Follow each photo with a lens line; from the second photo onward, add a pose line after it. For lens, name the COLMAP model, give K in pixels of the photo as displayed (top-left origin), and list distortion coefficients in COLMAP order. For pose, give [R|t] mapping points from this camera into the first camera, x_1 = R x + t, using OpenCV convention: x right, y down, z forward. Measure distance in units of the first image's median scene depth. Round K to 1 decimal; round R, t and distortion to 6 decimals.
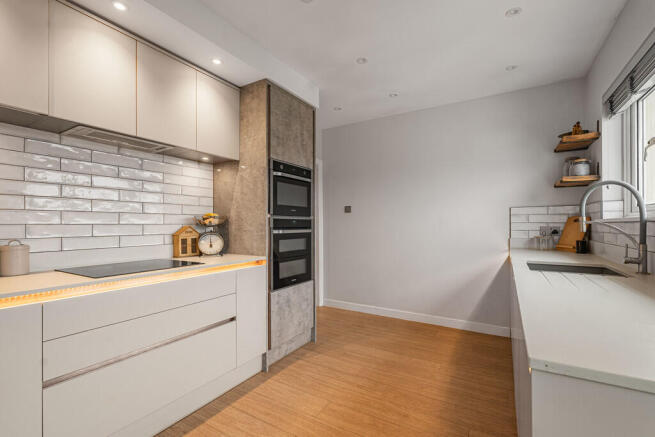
lens RADIAL K [[296.4, 0, 327.4], [0, 296.4, 220.7], [0, 0, 1]] dist [0.009166, -0.000006]
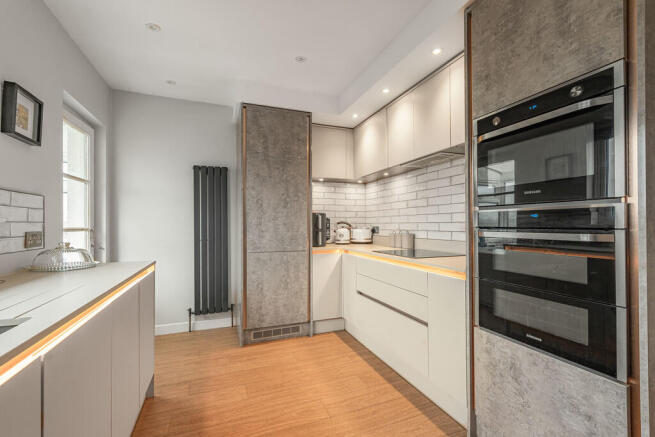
lens RADIAL K [[296.4, 0, 327.1], [0, 296.4, 222.8], [0, 0, 1]] dist [0.009166, -0.000006]
pose [[-0.617605, -0.000102, -0.786489, 0.507580], [0.011516, 0.999892, -0.009172, 0.016559], [0.786404, -0.014722, -0.617536, 1.119773]]
